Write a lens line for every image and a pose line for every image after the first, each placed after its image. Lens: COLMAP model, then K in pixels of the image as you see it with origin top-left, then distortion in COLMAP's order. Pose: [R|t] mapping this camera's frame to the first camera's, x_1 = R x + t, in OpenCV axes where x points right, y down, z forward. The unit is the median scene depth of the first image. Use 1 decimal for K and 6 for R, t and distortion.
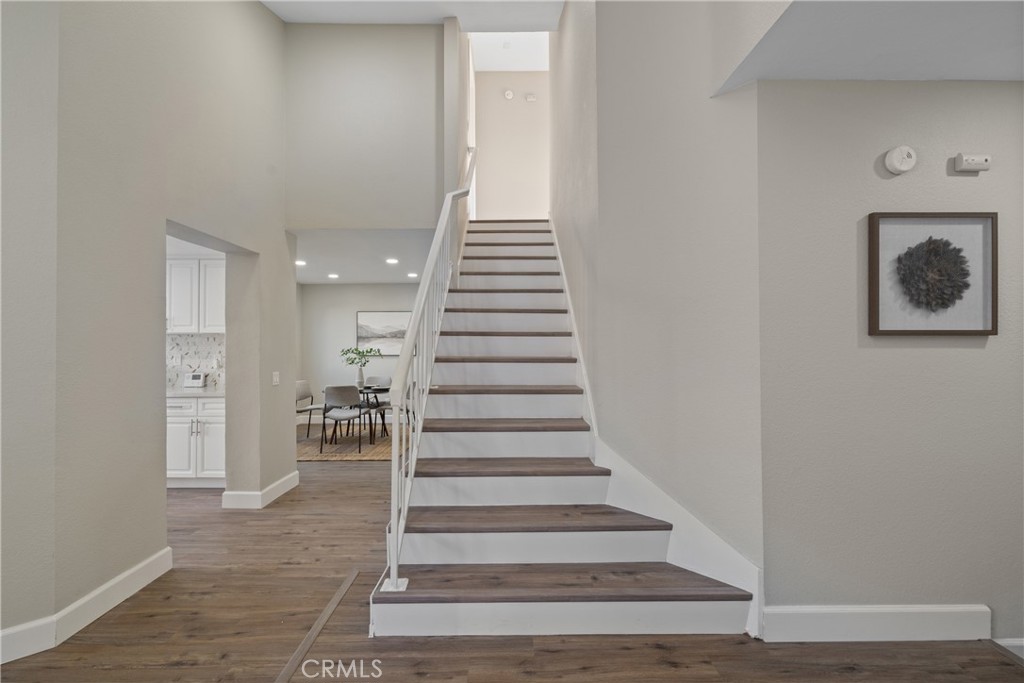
lens RADIAL K [[469.7, 0, 508.1], [0, 469.7, 348.9], [0, 0, 1]] dist [-0.000286, 0.001279]
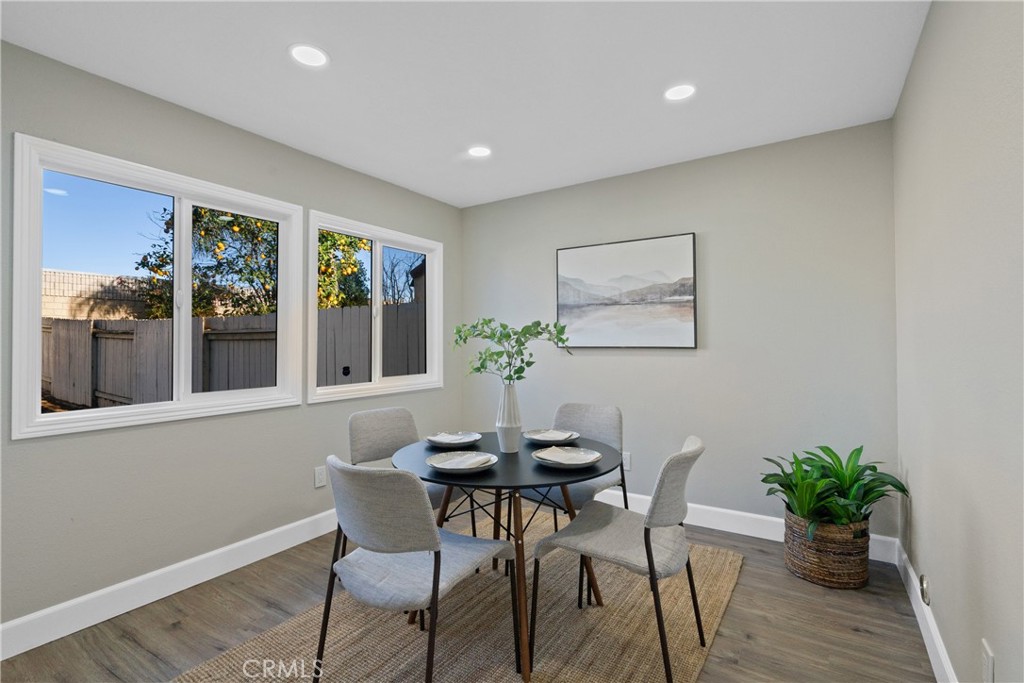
lens RADIAL K [[465.2, 0, 512.0], [0, 465.2, 341.5], [0, 0, 1]] dist [-0.001278, 0.000354]
pose [[0.838356, -0.005158, -0.545099, -0.391564], [0.000928, 0.999967, -0.008035, 0.038025], [0.545122, 0.006231, 0.838333, 2.027573]]
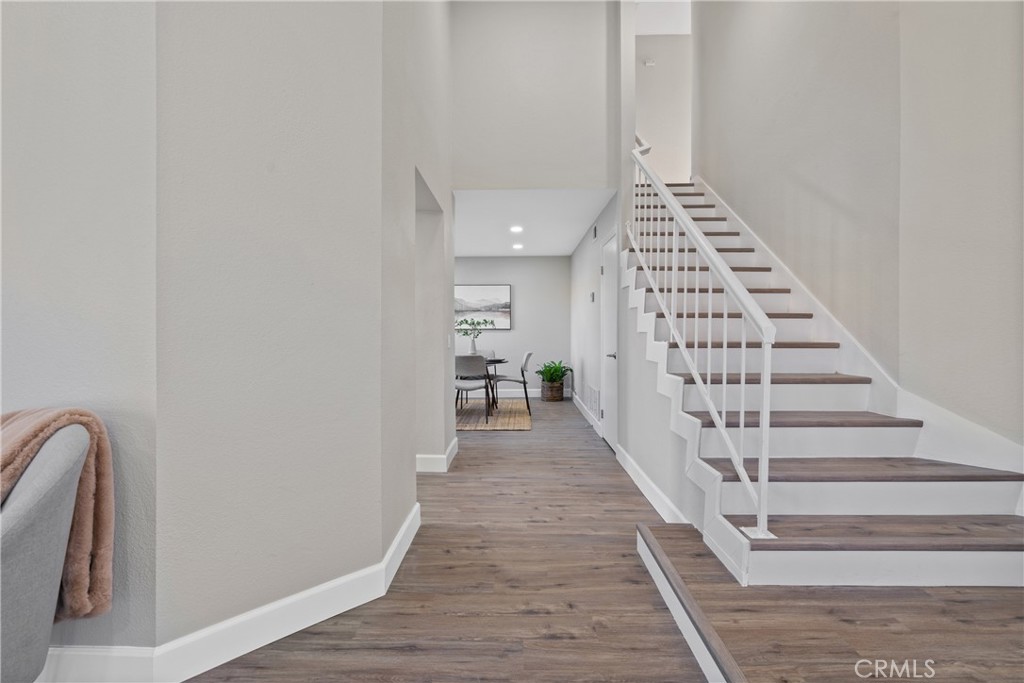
lens RADIAL K [[469.6, 0, 509.4], [0, 469.6, 343.4], [0, 0, 1]] dist [-0.010543, 0.007036]
pose [[0.999825, 0.001374, -0.018682, -0.607402], [-0.001038, 0.999838, 0.017969, 0.085731], [0.018704, -0.017947, 0.999664, 0.042987]]
